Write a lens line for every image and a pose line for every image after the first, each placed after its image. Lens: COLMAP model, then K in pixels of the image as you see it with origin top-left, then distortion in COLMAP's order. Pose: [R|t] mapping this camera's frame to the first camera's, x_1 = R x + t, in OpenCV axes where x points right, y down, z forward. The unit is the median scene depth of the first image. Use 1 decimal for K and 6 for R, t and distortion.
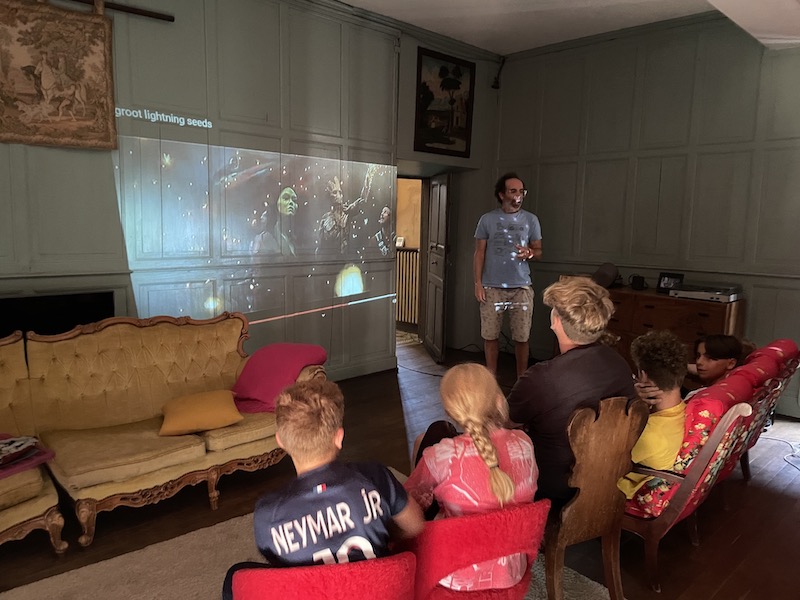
lens RADIAL K [[597.6, 0, 396.0], [0, 597.6, 300.5], [0, 0, 1]] dist [0.042928, -0.058760]
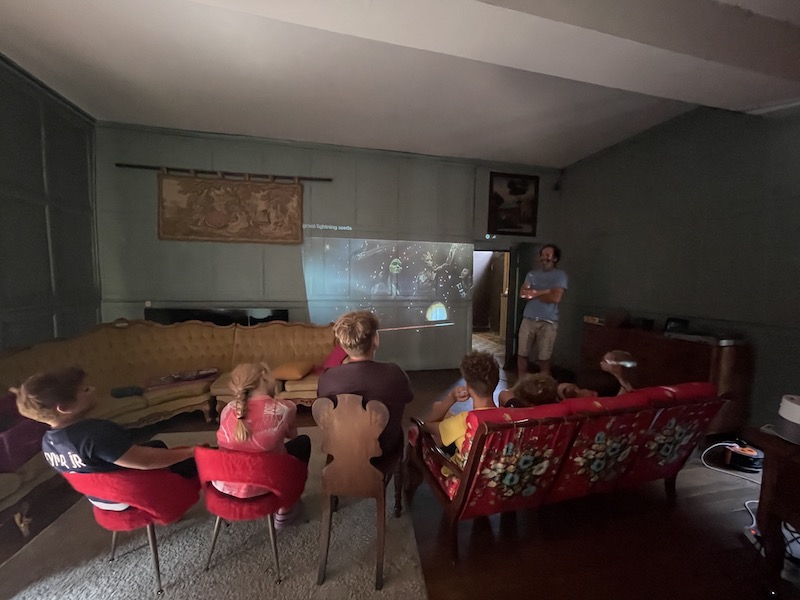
lens RADIAL K [[322.0, 0, 397.9], [0, 322.0, 300.8], [0, 0, 1]] dist [-0.010302, 0.000466]
pose [[0.850289, 0.031160, -0.525394, 0.352183], [-0.069527, 0.996147, -0.053442, -0.007633], [0.521704, 0.081971, 0.849179, 0.179348]]
